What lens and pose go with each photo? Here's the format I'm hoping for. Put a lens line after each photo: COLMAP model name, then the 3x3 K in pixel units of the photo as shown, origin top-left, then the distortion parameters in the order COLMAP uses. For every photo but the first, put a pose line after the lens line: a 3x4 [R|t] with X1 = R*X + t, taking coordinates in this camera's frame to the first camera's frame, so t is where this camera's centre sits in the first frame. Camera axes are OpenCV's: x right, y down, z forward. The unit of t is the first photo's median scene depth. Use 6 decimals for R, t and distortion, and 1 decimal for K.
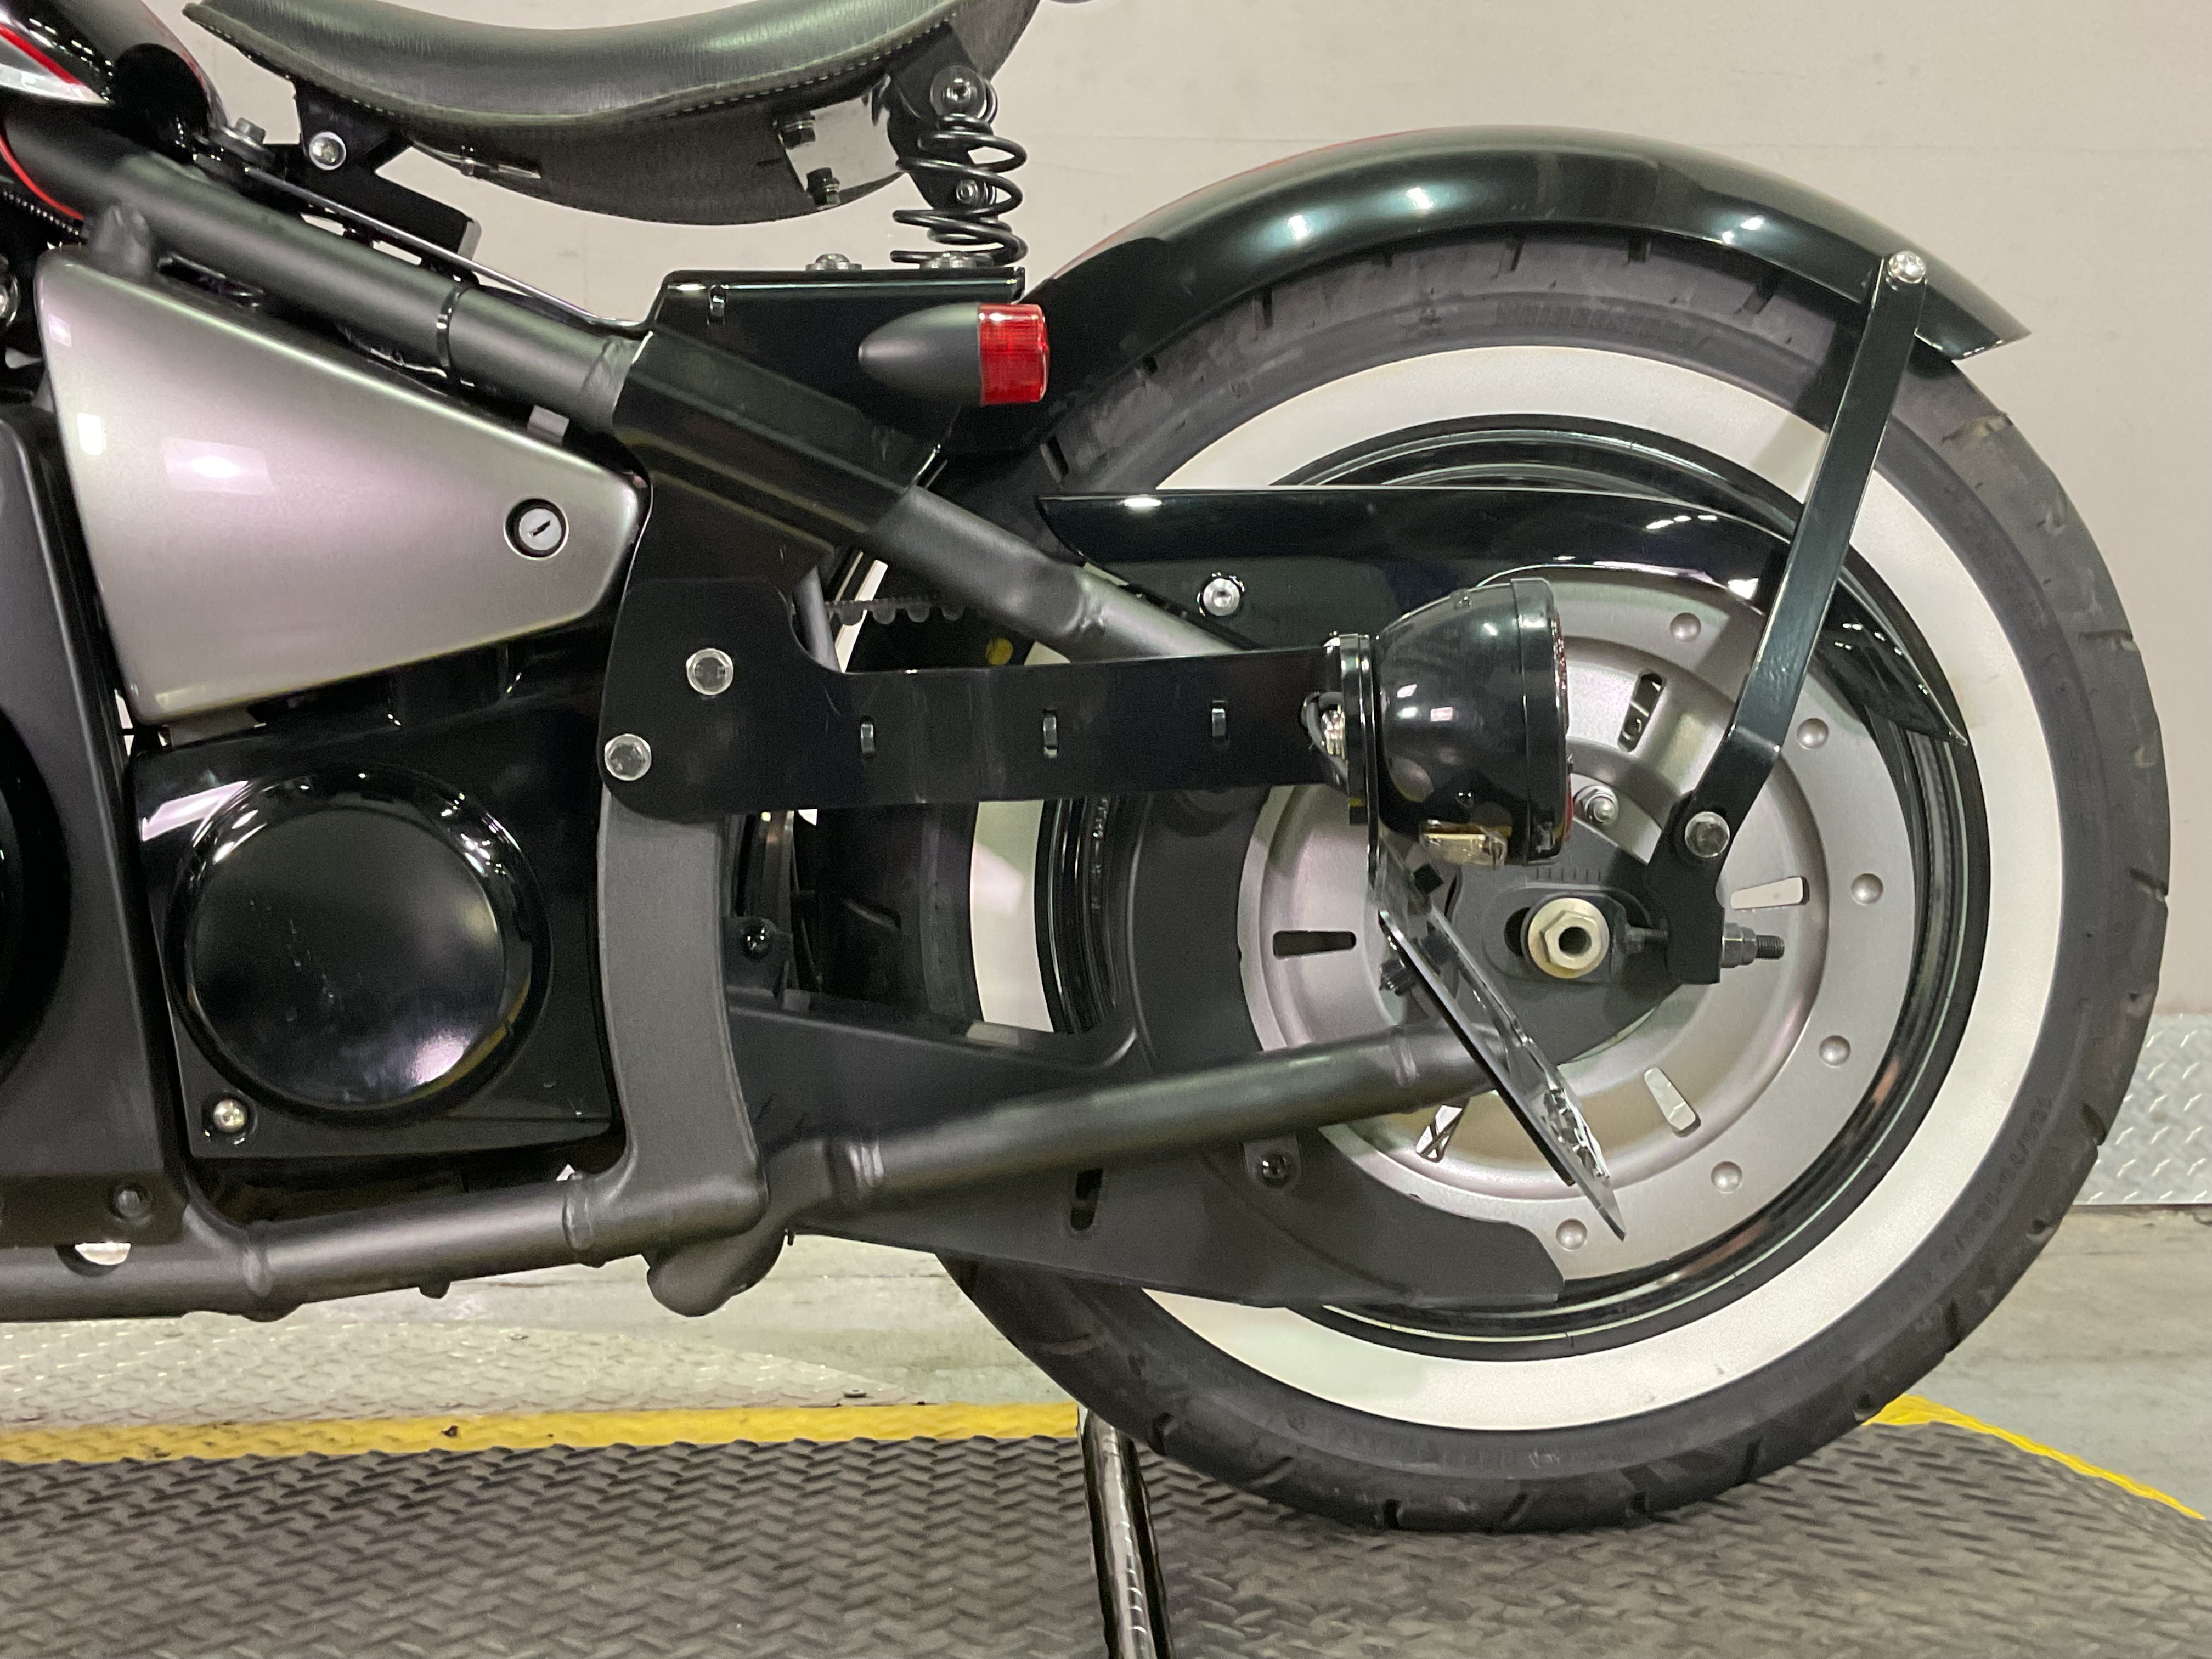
lens RADIAL K [[2533.3, 0, 1111.9], [0, 2533.3, 797.2], [0, 0, 1]] dist [0.032939, 0.000000]
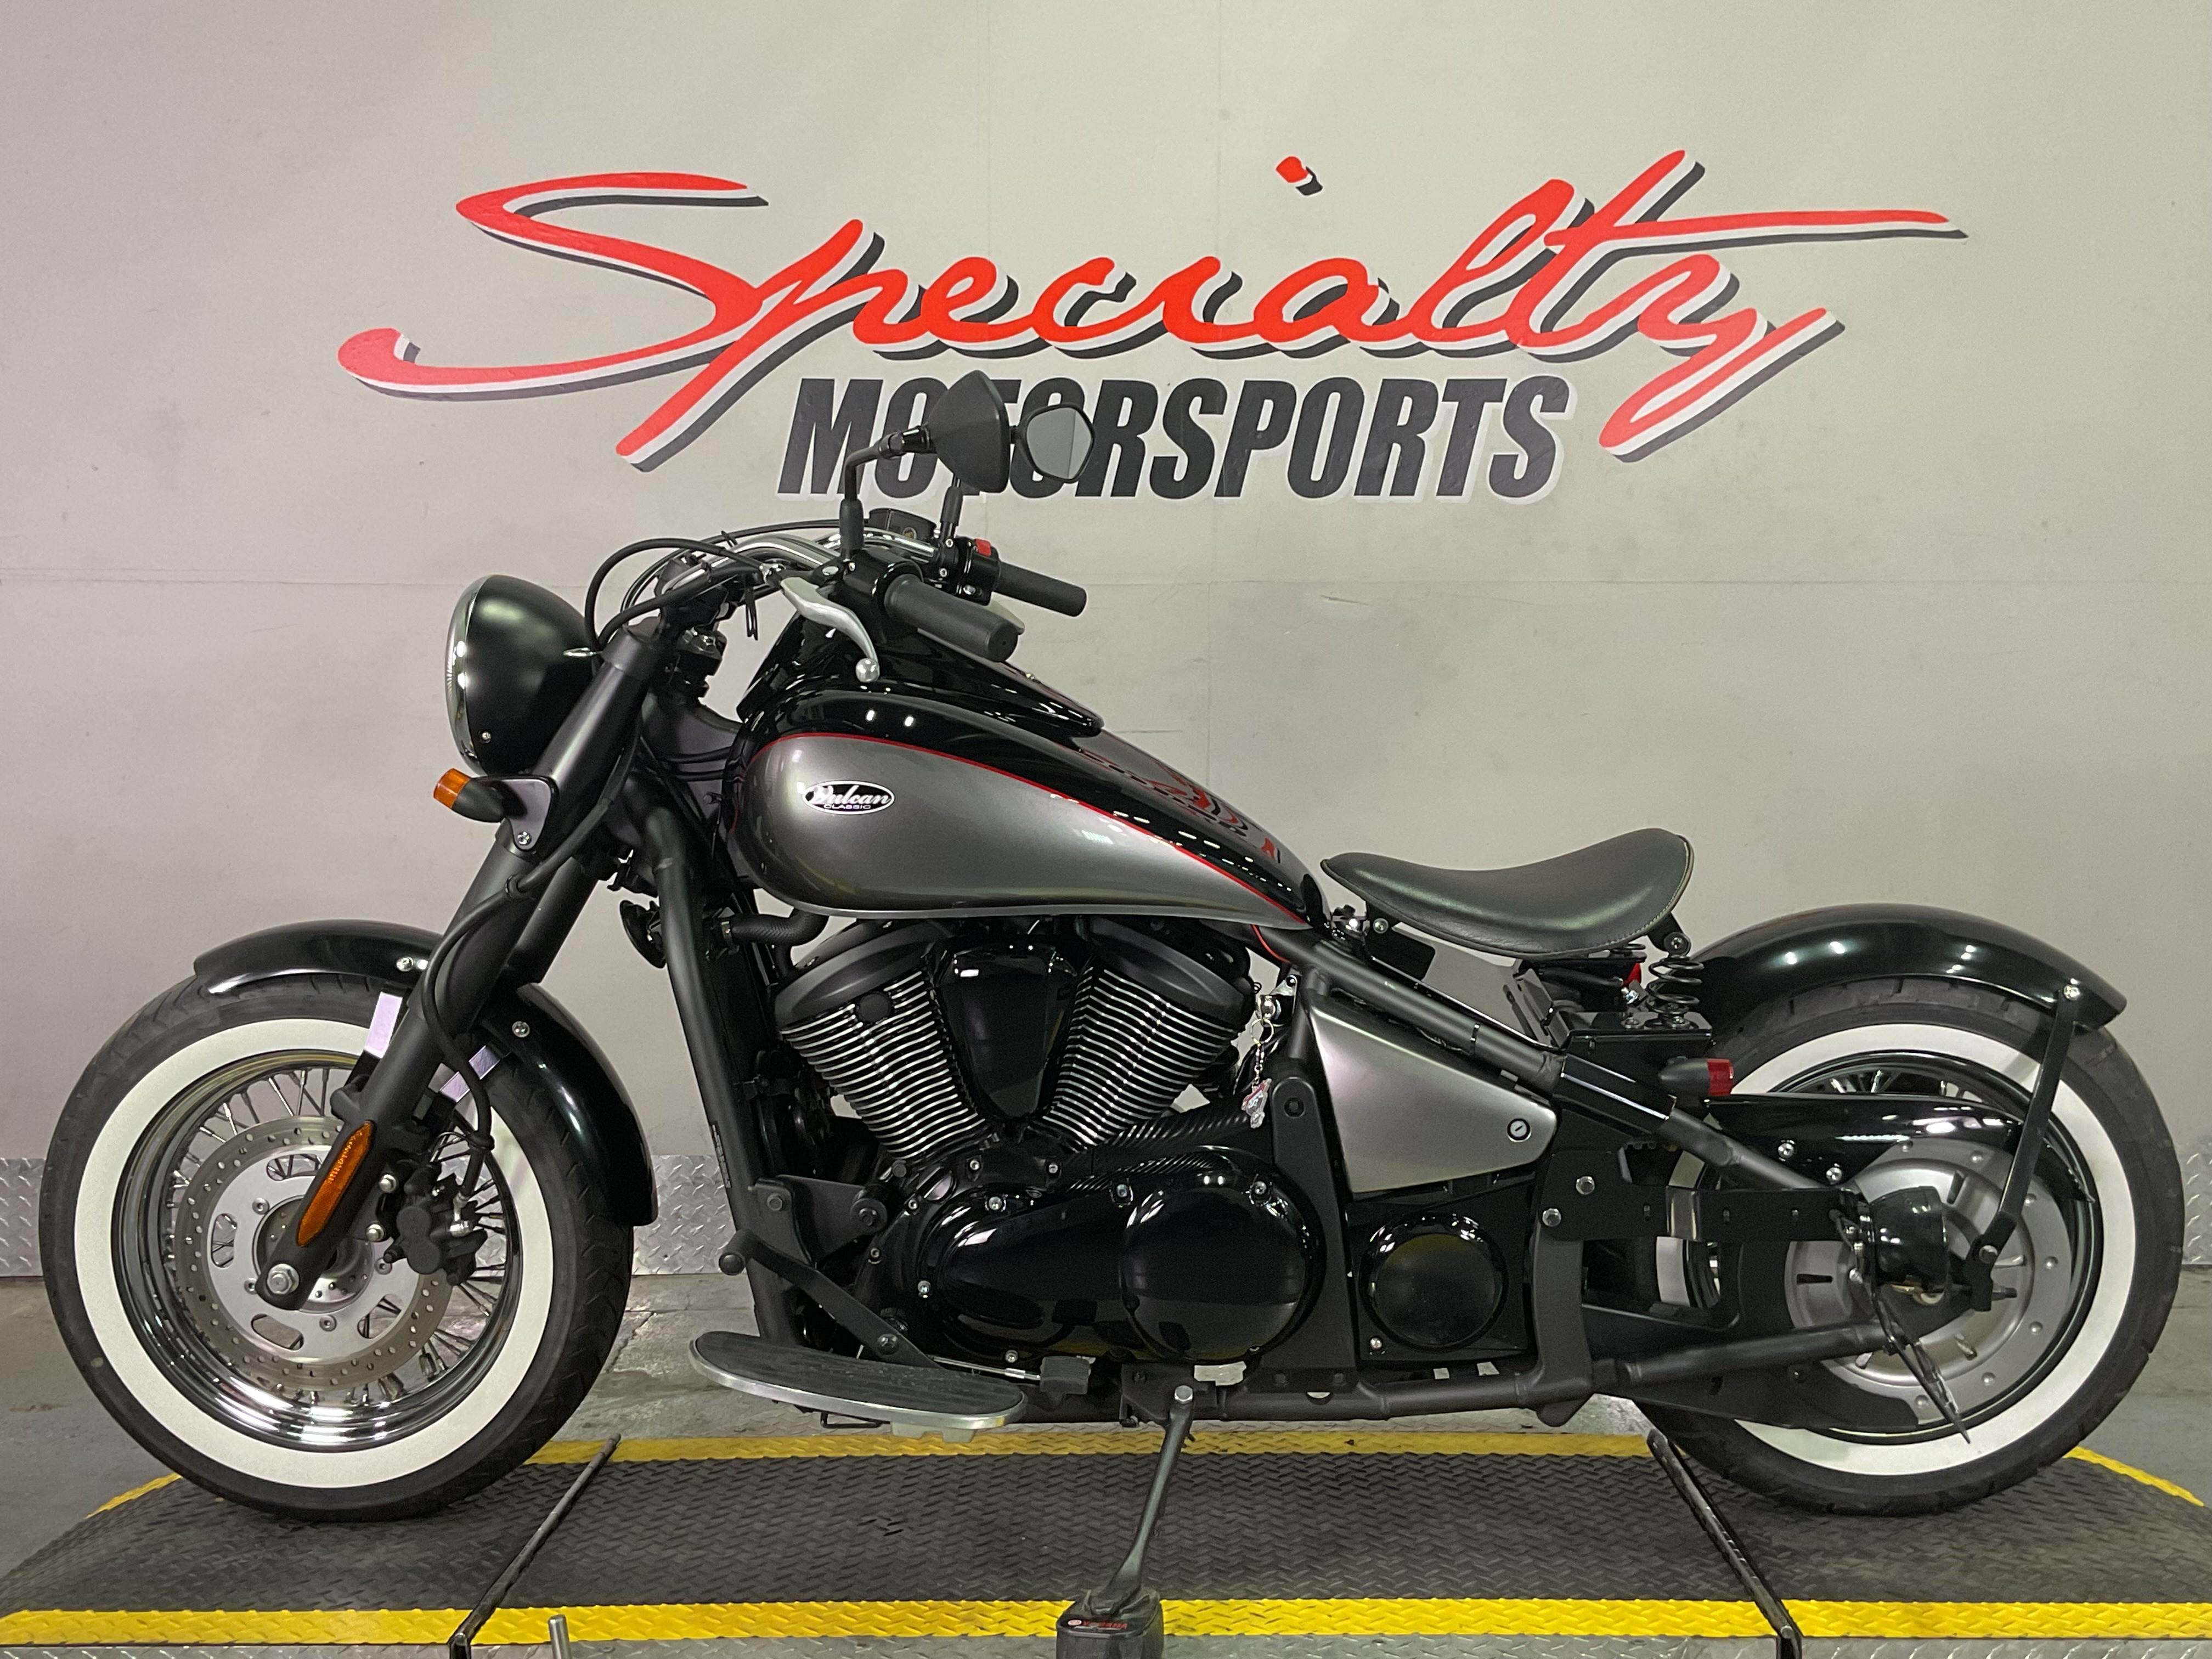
lens RADIAL K [[2364.3, 0, 1079.4], [0, 2364.3, 835.2], [0, 0, 1]] dist [0.035995, 0.000000]
pose [[0.997243, 0.003551, -0.074119, -0.441233], [0.000492, 0.998515, 0.054467, -0.477416], [0.074202, -0.054353, 0.995761, -1.250784]]
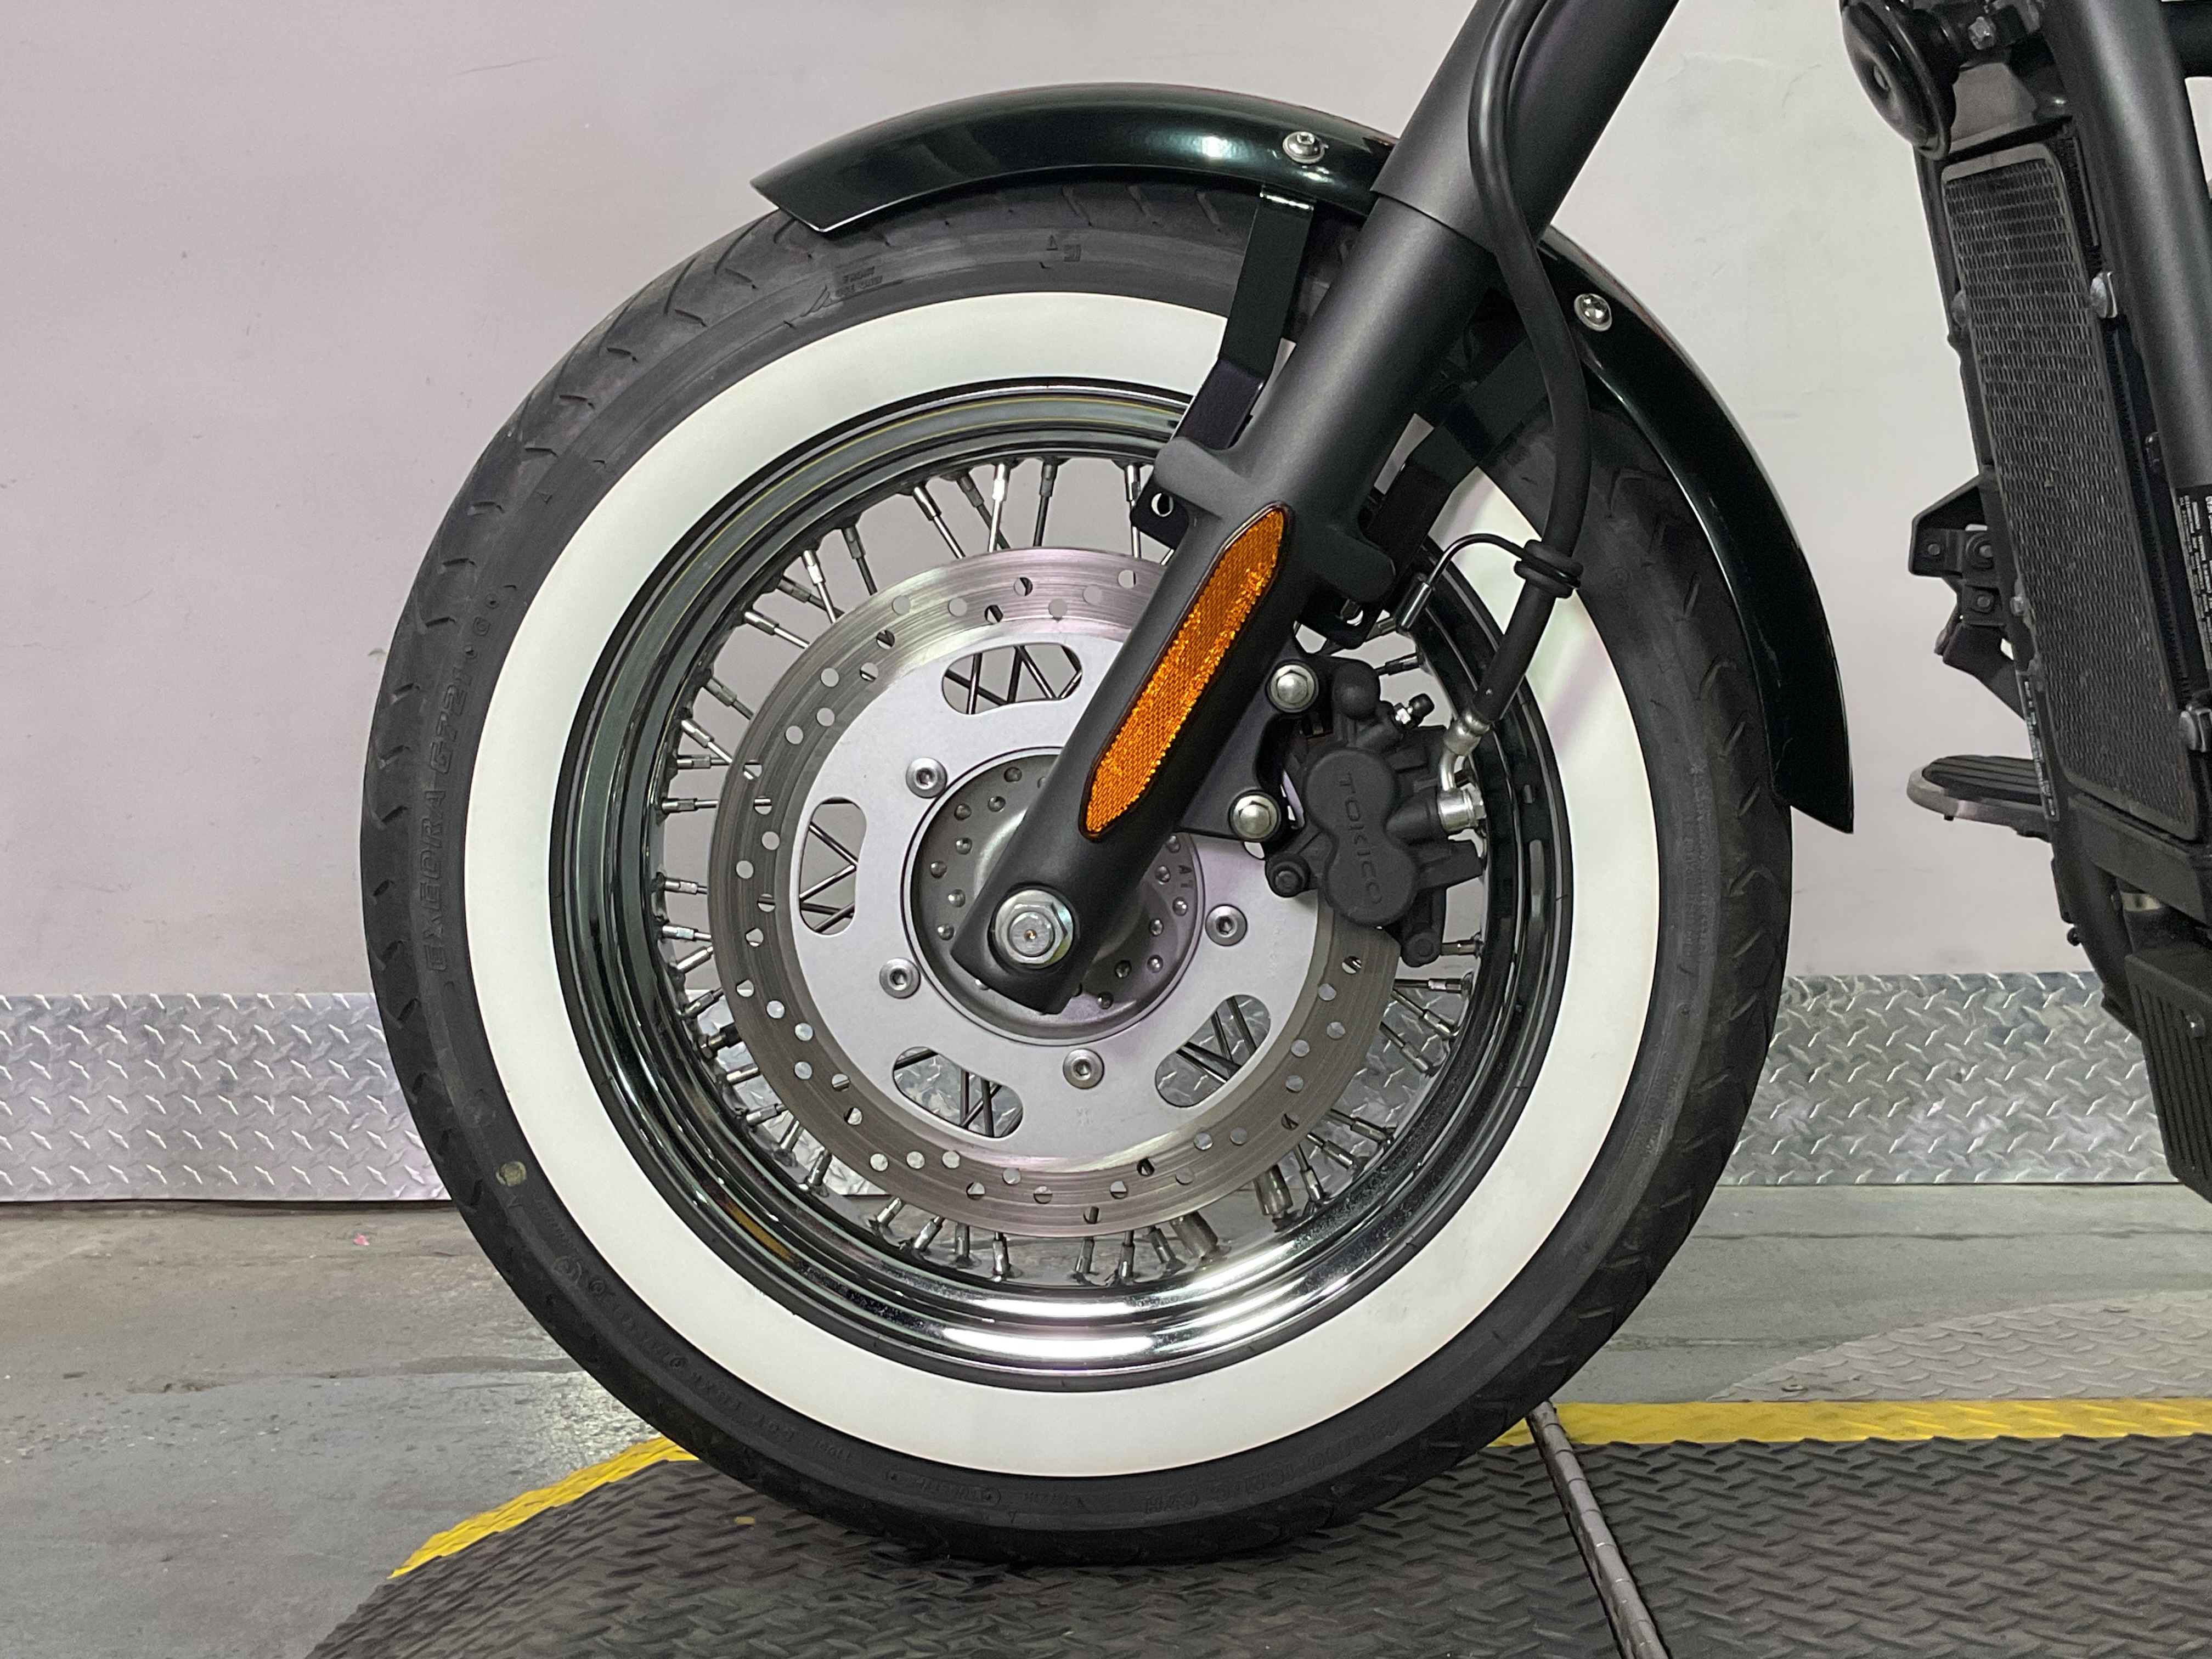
lens RADIAL K [[2788.8, 0, 1110.5], [0, 2788.8, 825.0], [0, 0, 1]] dist [0.091502, 0.000000]
pose [[0.996459, -0.003146, -0.084022, -1.244407], [0.007051, 0.998906, 0.046231, -0.021093], [0.083784, -0.046660, 0.995391, -0.112167]]
